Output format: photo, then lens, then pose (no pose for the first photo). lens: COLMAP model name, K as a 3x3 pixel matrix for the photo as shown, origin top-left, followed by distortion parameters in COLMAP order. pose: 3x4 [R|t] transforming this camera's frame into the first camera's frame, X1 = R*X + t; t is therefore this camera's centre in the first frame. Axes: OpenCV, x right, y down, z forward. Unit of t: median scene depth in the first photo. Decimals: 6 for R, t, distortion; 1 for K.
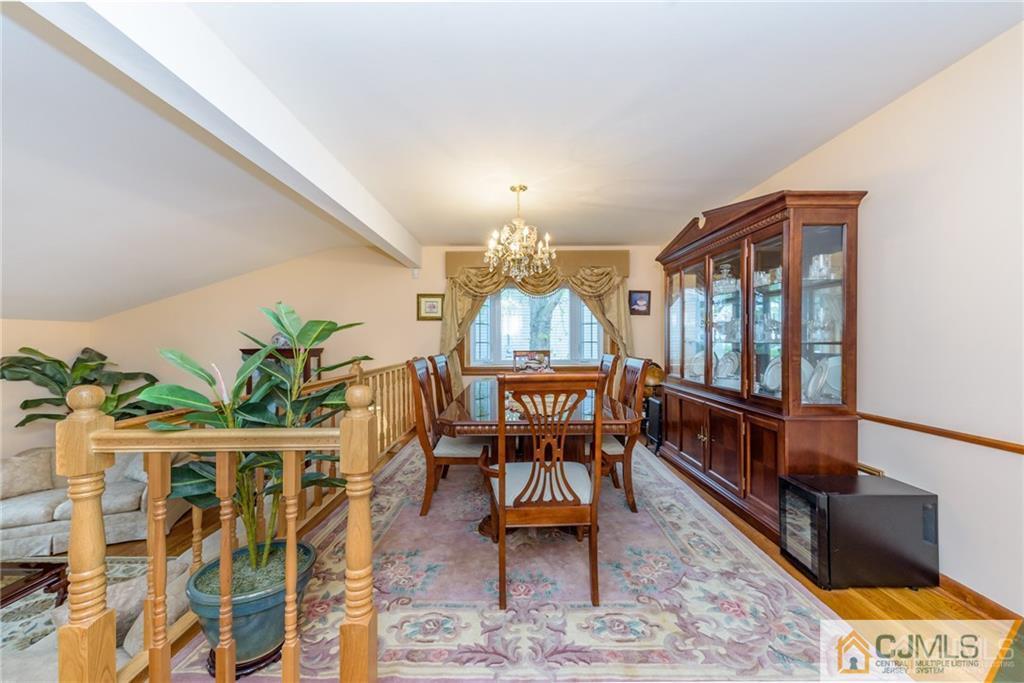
lens RADIAL K [[356.8, 0, 512.0], [0, 356.8, 341.5], [0, 0, 1]] dist [-0.000310, -0.000063]
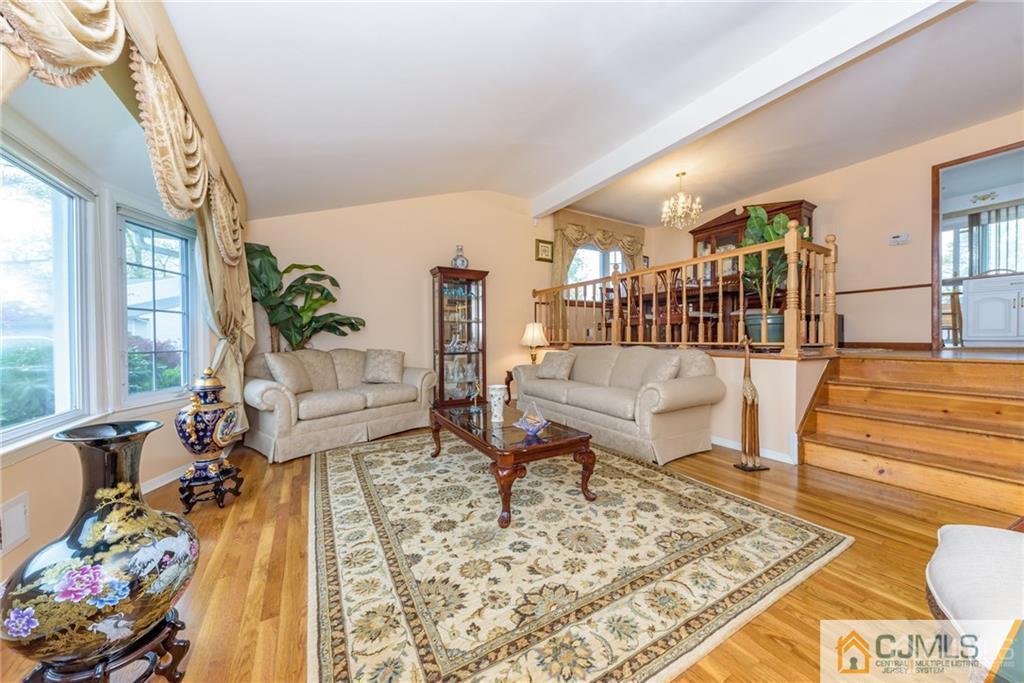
lens RADIAL K [[356.8, 0, 512.0], [0, 356.8, 341.5], [0, 0, 1]] dist [-0.000310, -0.000063]
pose [[0.864706, -0.023539, 0.501727, -1.440464], [0.019398, 0.999721, 0.013472, 0.309200], [-0.501904, -0.001917, 0.864921, -0.081631]]
